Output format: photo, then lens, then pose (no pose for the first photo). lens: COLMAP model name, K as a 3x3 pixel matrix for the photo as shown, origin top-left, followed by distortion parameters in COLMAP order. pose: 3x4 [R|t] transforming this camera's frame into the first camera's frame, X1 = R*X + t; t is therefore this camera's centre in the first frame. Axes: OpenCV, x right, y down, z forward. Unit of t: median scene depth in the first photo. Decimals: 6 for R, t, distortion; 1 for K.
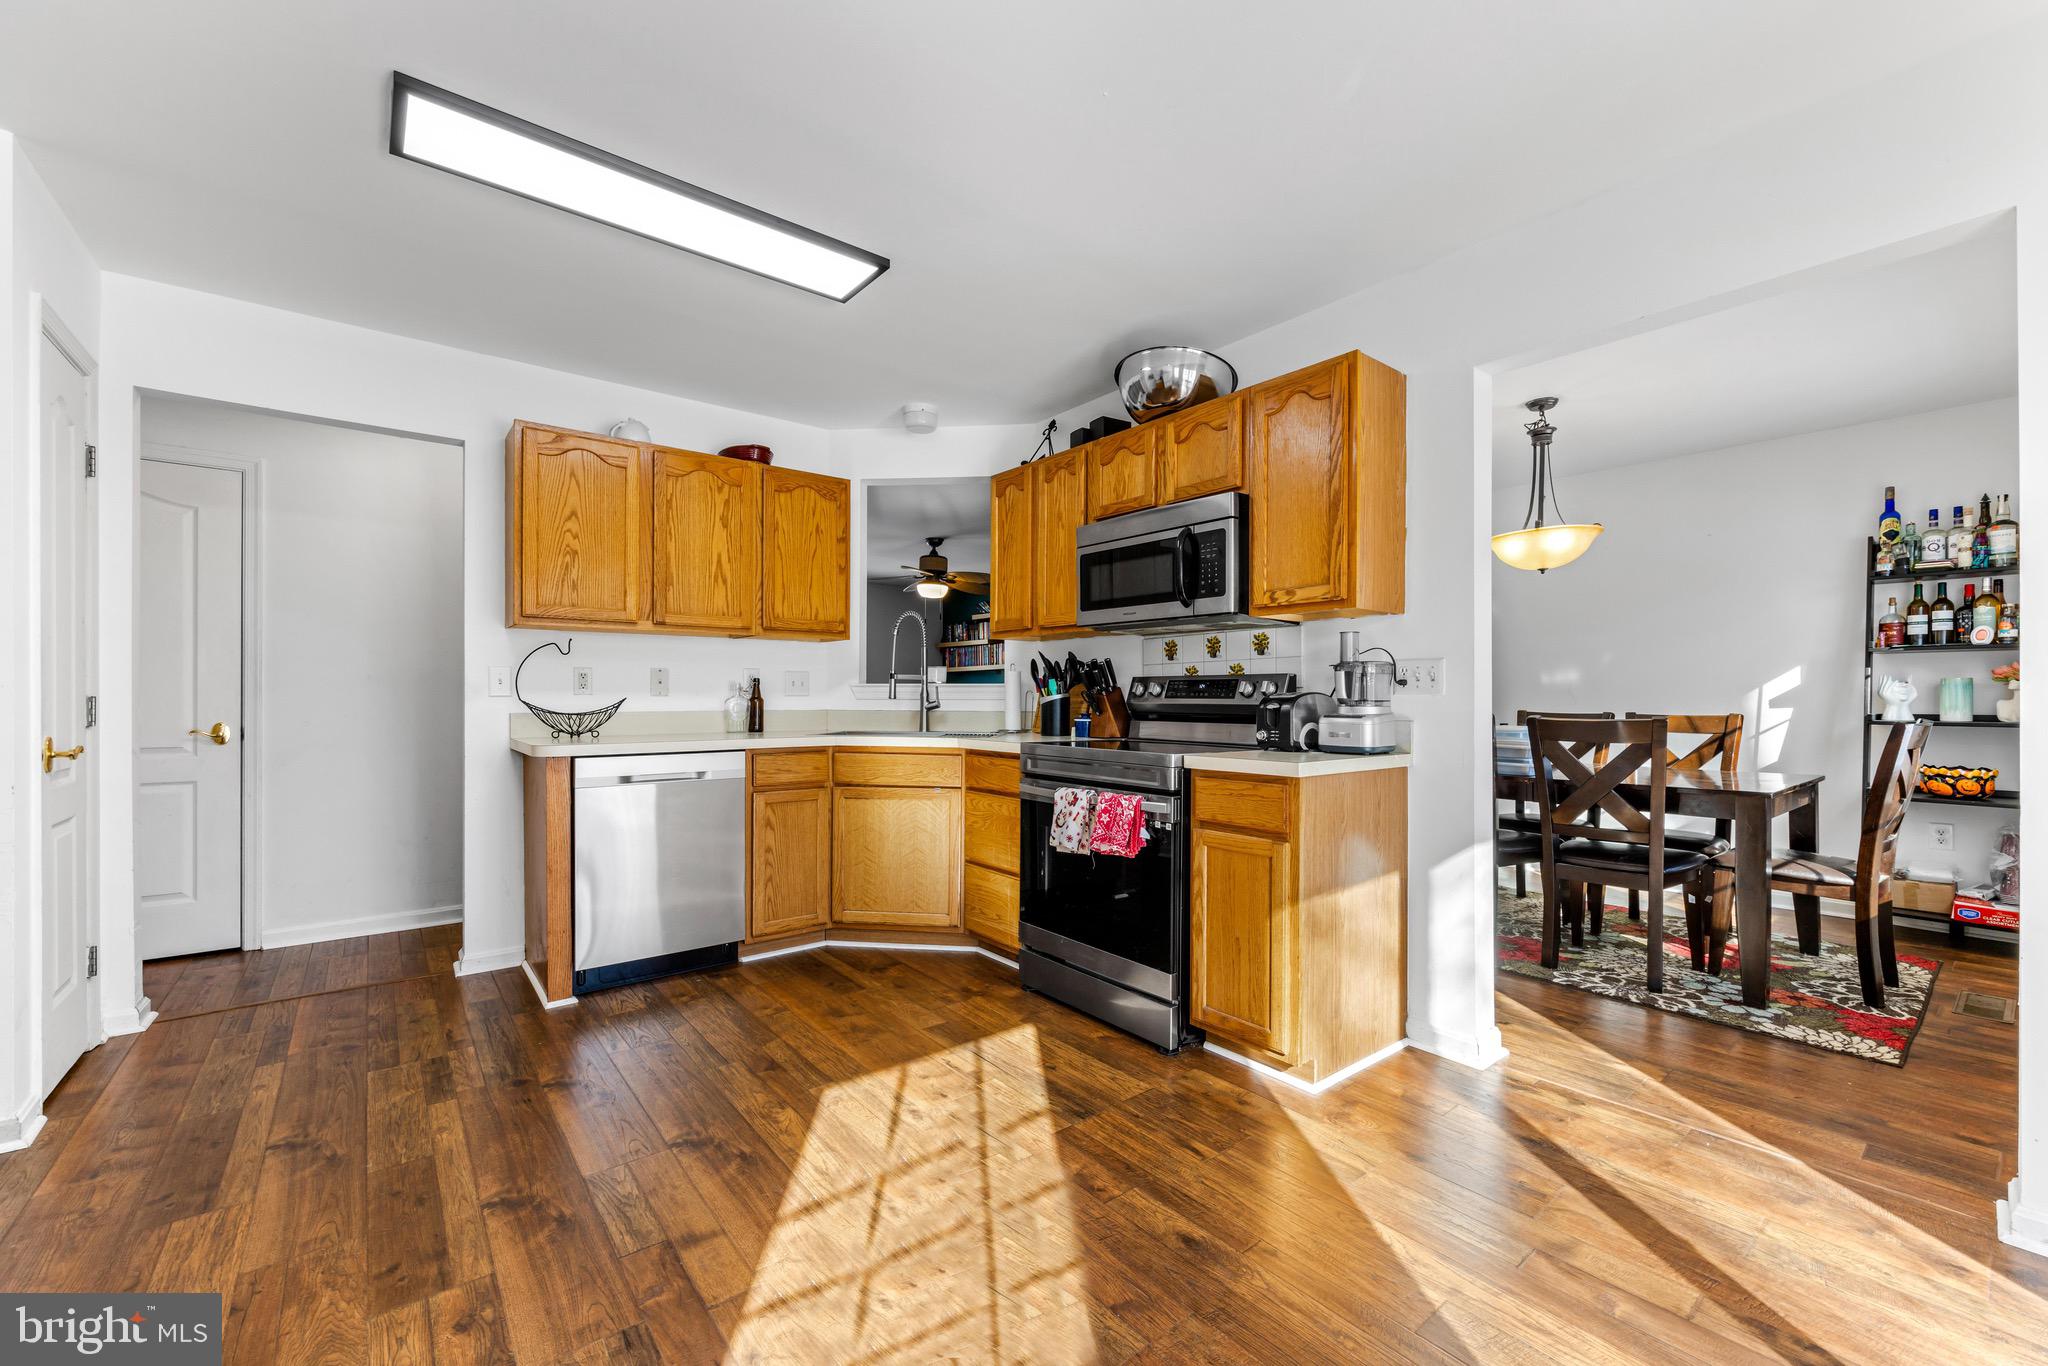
lens RADIAL K [[817.5, 0, 1040.1], [0, 817.5, 695.5], [0, 0, 1]] dist [0.002278, 0.000841]
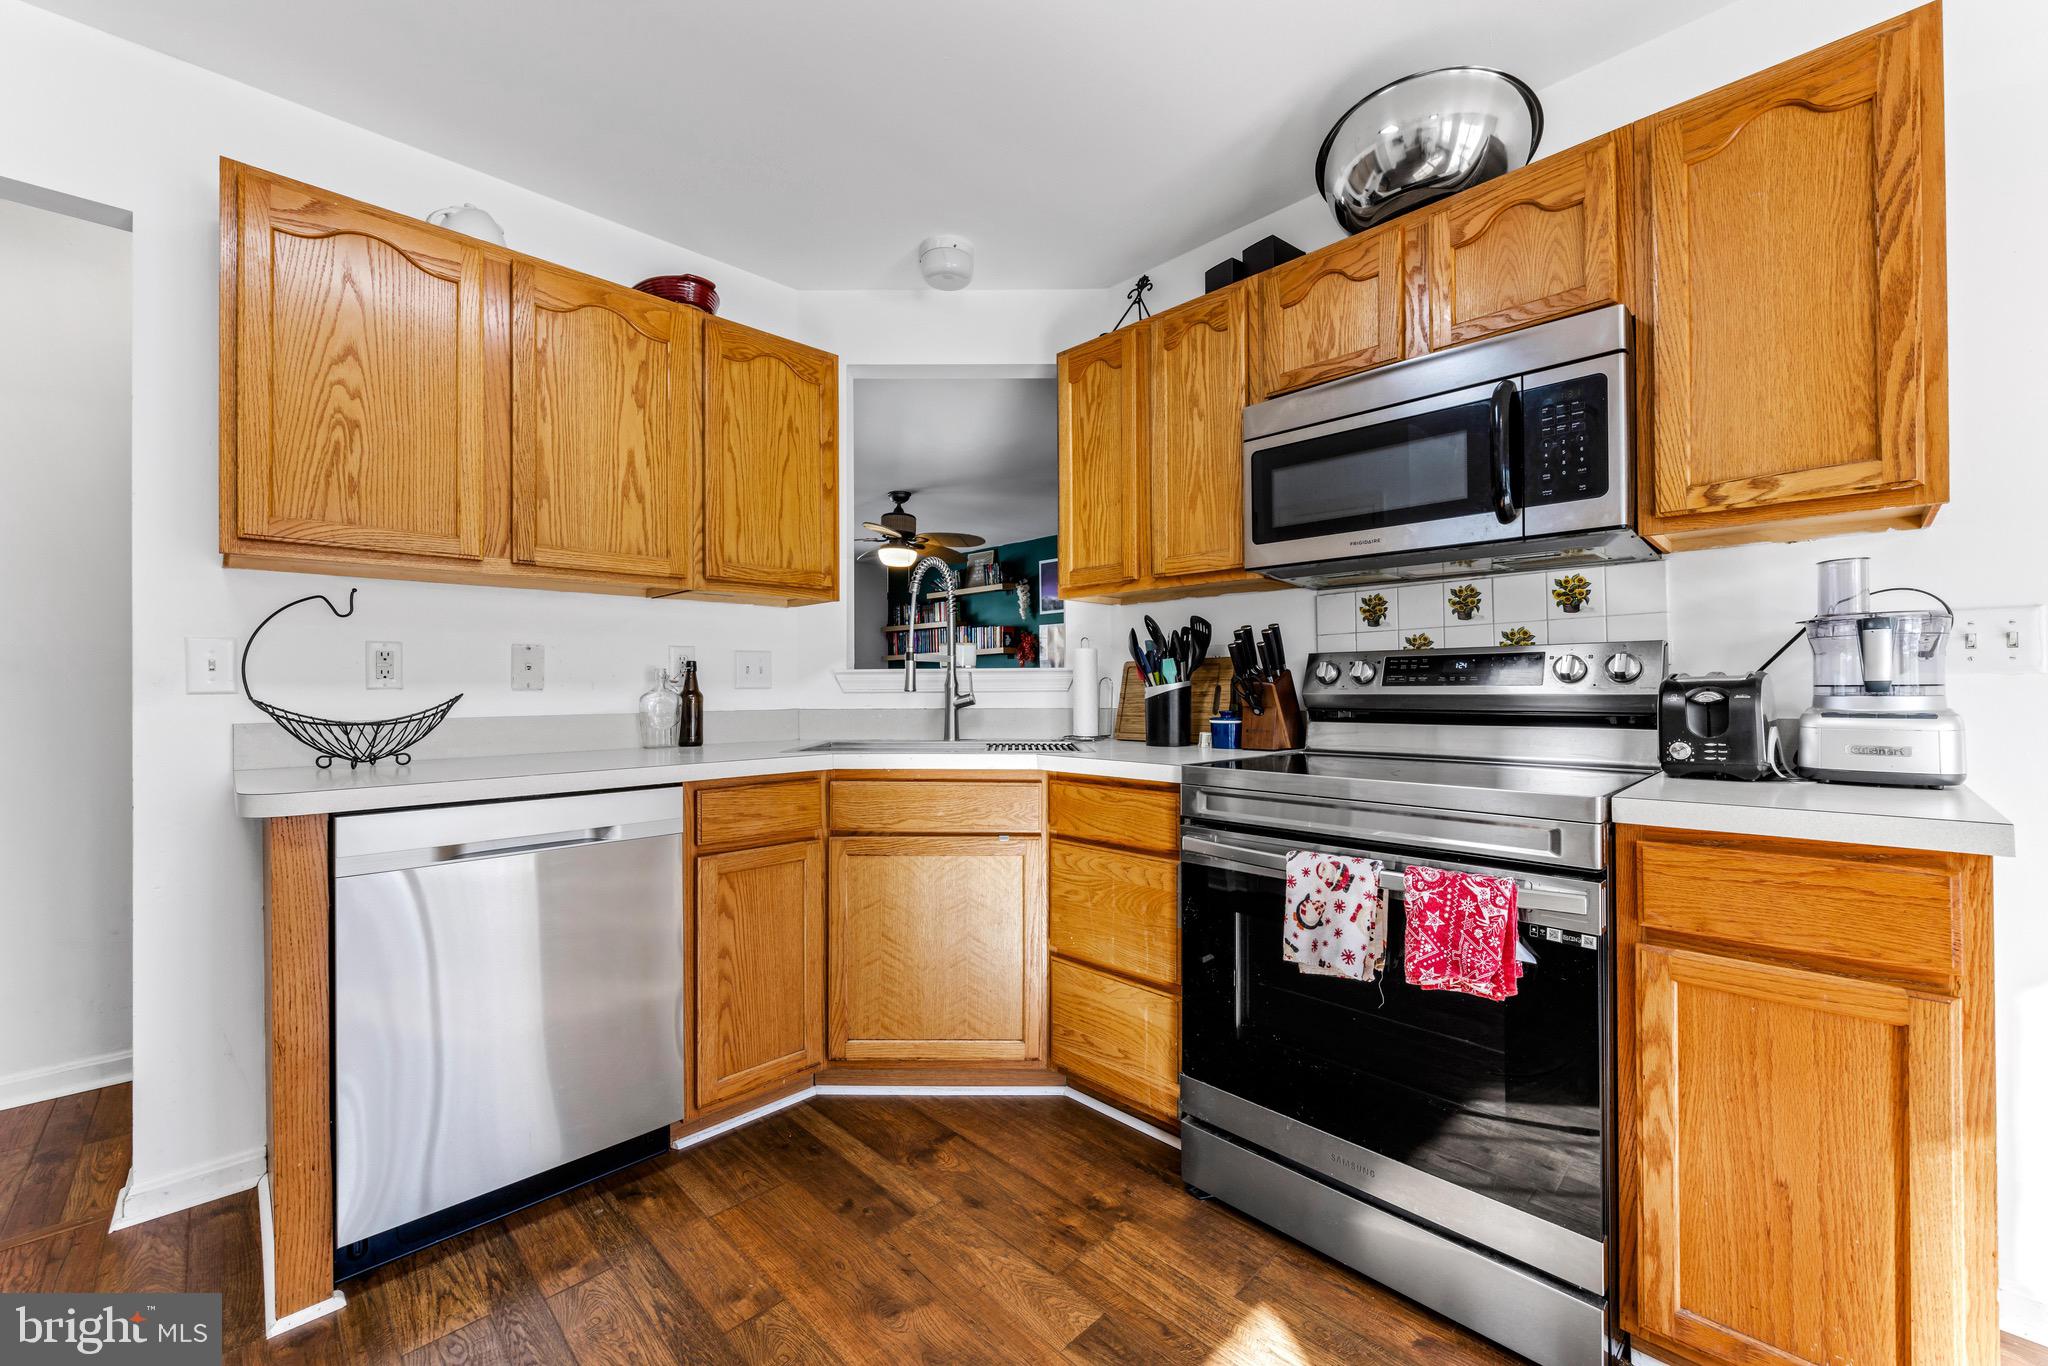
lens RADIAL K [[817.5, 0, 1031.9], [0, 817.5, 680.7], [0, 0, 1]] dist [0.002278, 0.000841]
pose [[0.995206, -0.008541, 0.097429, -0.163585], [0.009310, 0.999929, -0.007449, 0.001367], [-0.097358, 0.008320, 0.995215, 0.385953]]
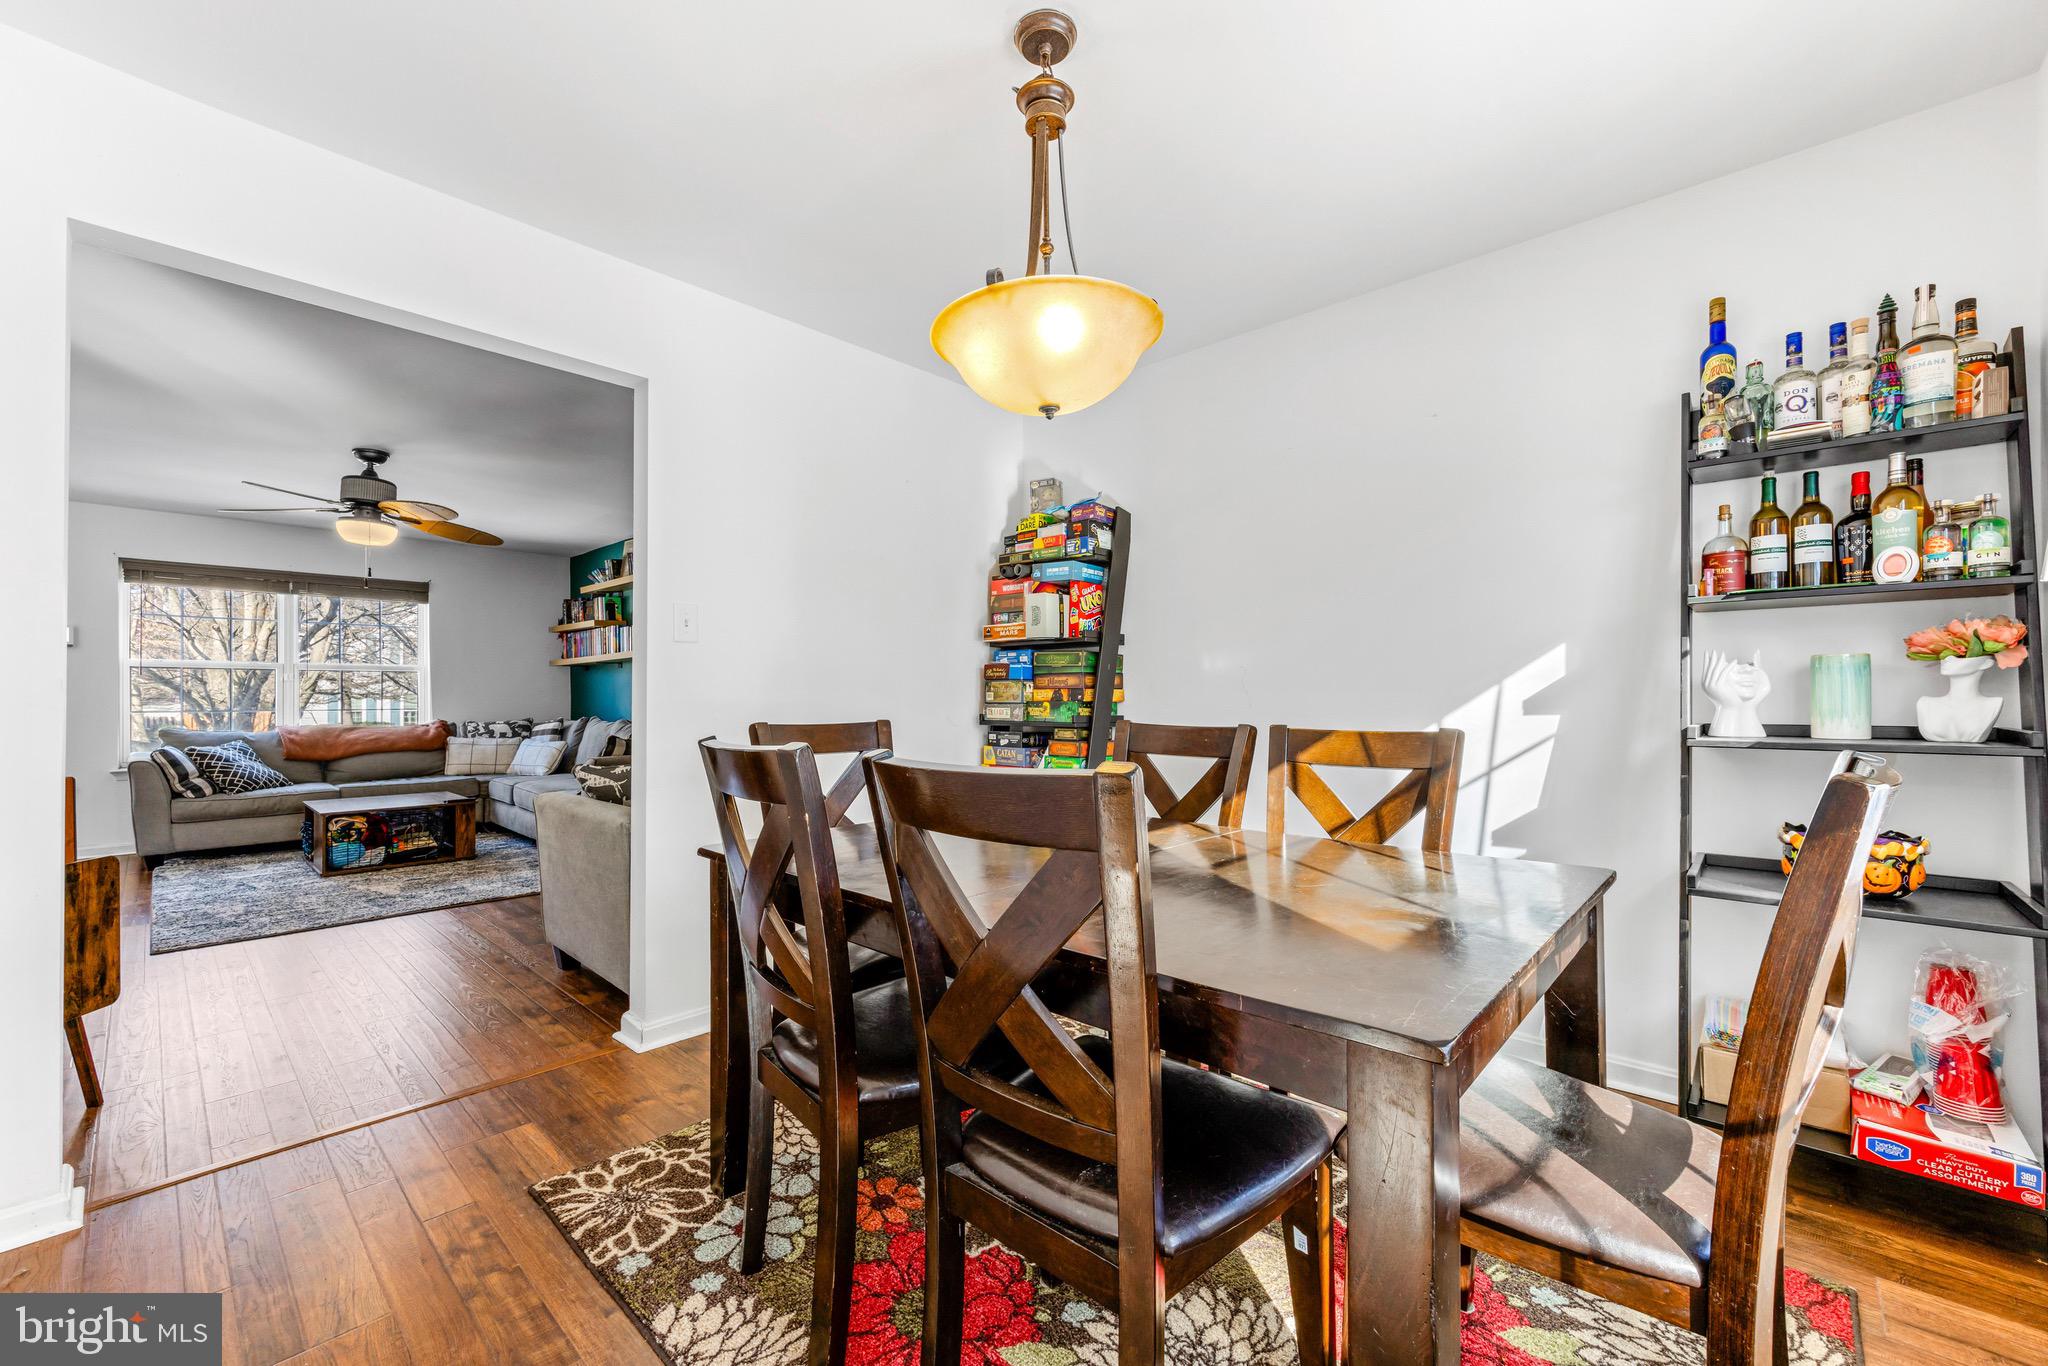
lens RADIAL K [[817.5, 0, 1028.4], [0, 817.5, 687.5], [0, 0, 1]] dist [0.002278, 0.000841]
pose [[0.990092, -0.003658, 0.140376, 0.593342], [0.005029, 0.999943, -0.009418, 0.001760], [-0.140334, 0.010031, 0.990053, 0.617919]]
